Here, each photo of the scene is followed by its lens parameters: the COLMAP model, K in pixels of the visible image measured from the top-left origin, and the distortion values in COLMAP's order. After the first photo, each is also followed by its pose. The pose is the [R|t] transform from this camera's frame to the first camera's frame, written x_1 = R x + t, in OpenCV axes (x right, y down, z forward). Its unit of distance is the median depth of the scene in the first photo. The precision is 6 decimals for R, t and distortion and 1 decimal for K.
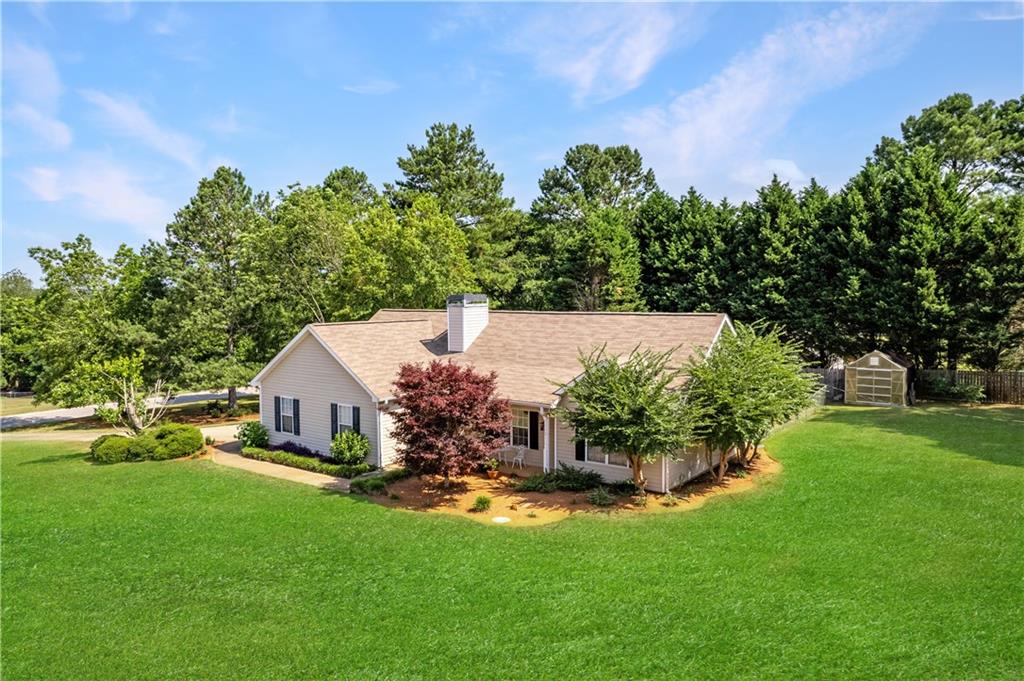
lens RADIAL K [[750.9, 0, 456.7], [0, 750.9, 295.3], [0, 0, 1]] dist [-0.055124, 0.000190]
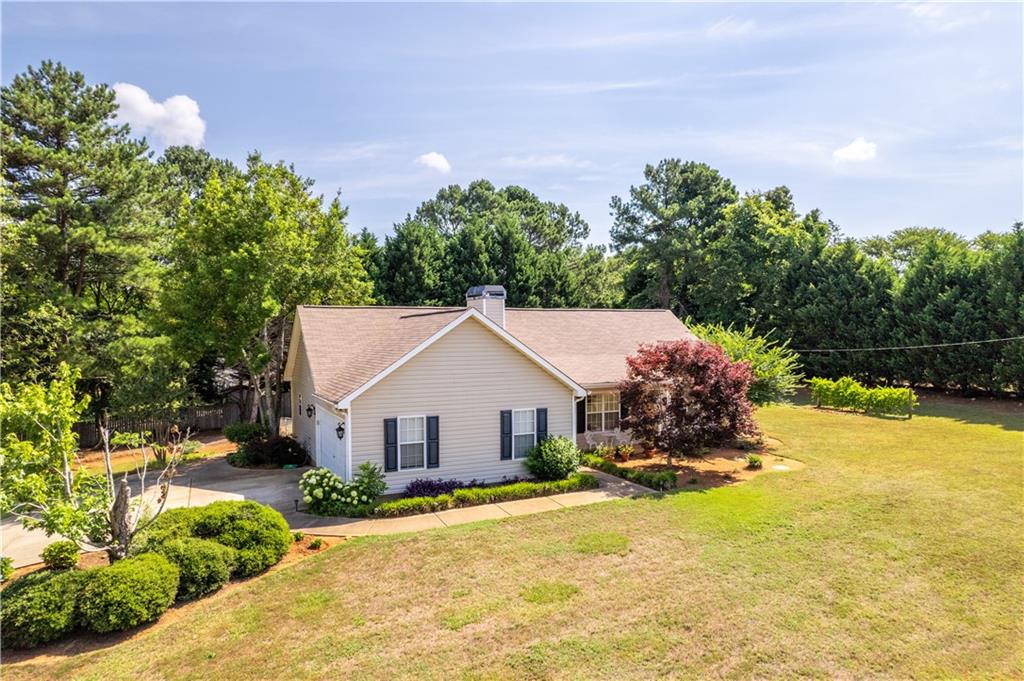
lens RADIAL K [[656.1, 0, 518.0], [0, 656.1, 338.5], [0, 0, 1]] dist [-0.077739, 0.069911]
pose [[0.419045, -0.000412, 0.907965, -0.610115], [0.009475, 0.999947, -0.003920, 0.057377], [-0.907916, 0.010246, 0.419027, 0.556080]]
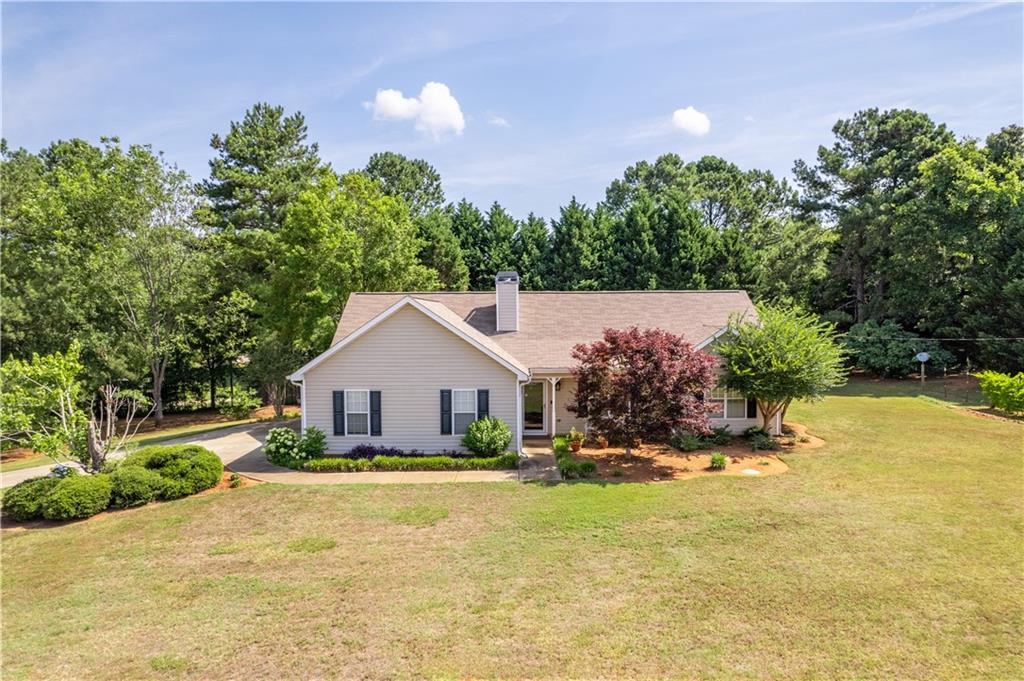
lens RADIAL K [[656.1, 0, 518.0], [0, 656.1, 338.5], [0, 0, 1]] dist [-0.077739, 0.069911]
pose [[0.776780, -0.021765, 0.629396, -0.444075], [0.003138, 0.999524, 0.030691, 0.050835], [-0.629764, -0.021865, 0.776479, 0.298685]]
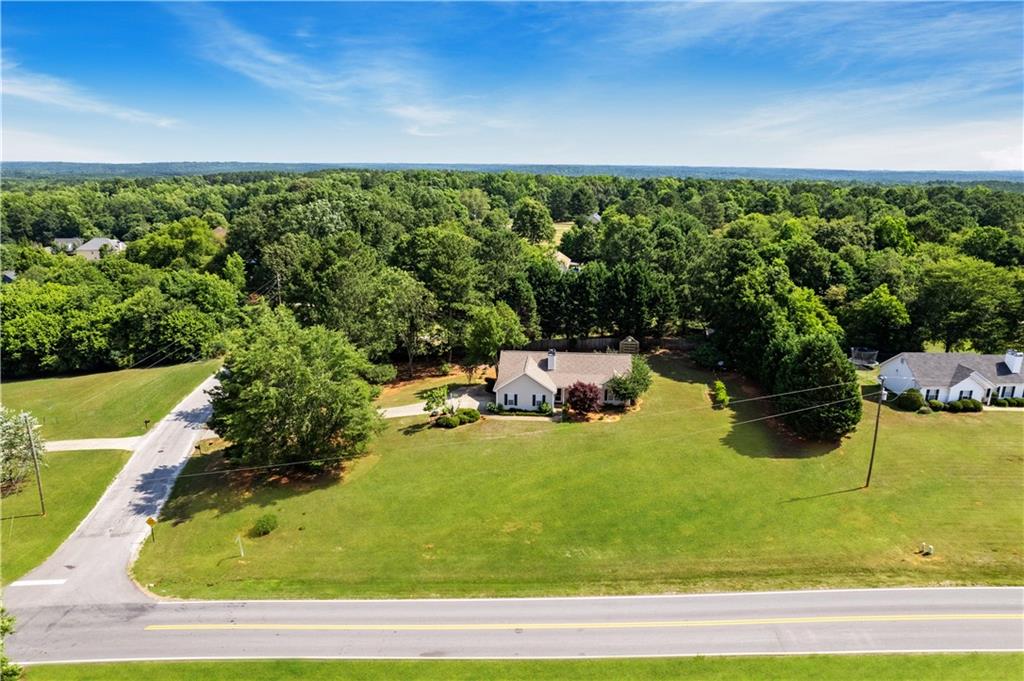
lens RADIAL K [[656.1, 0, 518.0], [0, 656.1, 338.5], [0, 0, 1]] dist [-0.077739, 0.069911]
pose [[0.826199, -0.128945, 0.548424, -1.373728], [-0.011817, 0.969275, 0.245696, -0.619405], [-0.563255, -0.209474, 0.799290, -0.923059]]
